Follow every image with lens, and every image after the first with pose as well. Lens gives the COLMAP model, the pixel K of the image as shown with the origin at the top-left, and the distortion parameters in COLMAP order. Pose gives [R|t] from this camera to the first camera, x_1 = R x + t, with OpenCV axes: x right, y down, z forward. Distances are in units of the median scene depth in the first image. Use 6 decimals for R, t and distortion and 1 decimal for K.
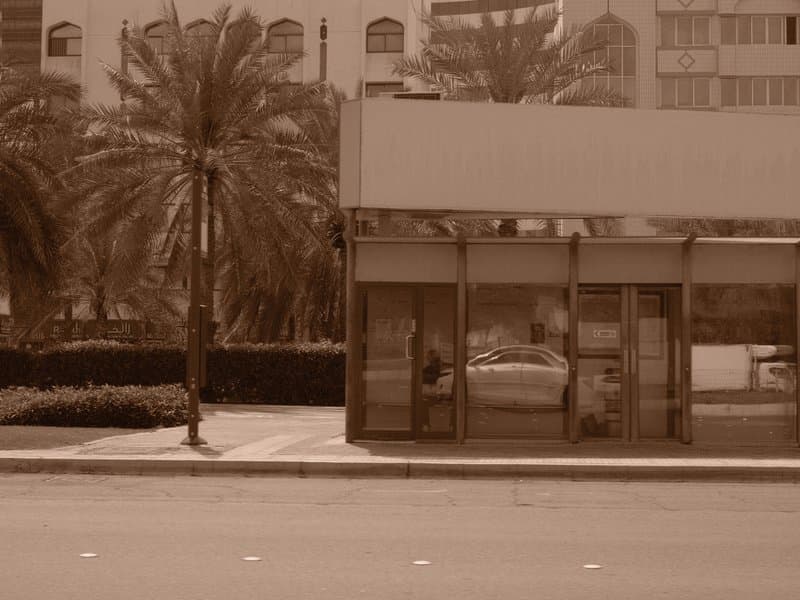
lens RADIAL K [[1922.0, 0, 400.0], [0, 1922.0, 300.0], [0, 0, 1]] dist [-0.096224, 0.354221]
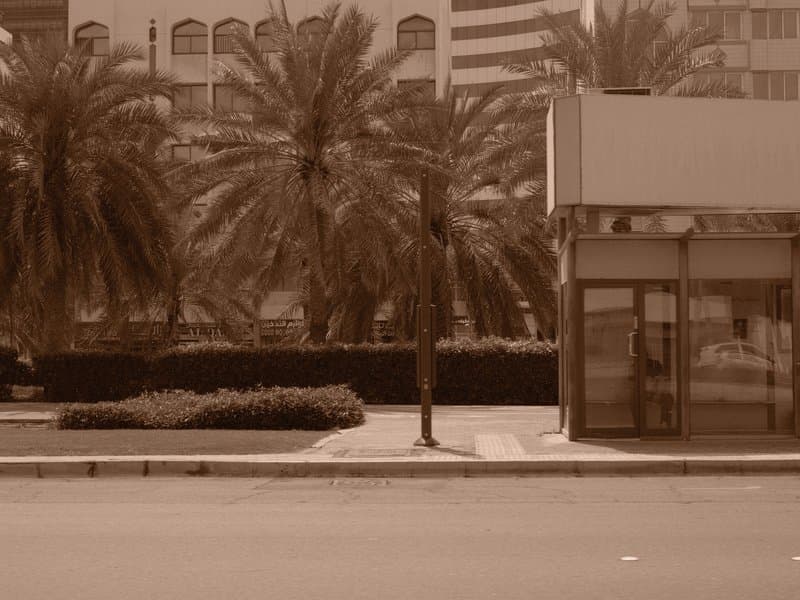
lens RADIAL K [[1920.2, 0, 401.2], [0, 1920.2, 323.1], [0, 0, 1]] dist [-0.081502, 0.082289]
pose [[0.999423, -0.013260, 0.031262, -0.120520], [0.012856, 0.999832, 0.013080, -0.000748], [-0.031430, -0.012670, 0.999426, 0.009083]]
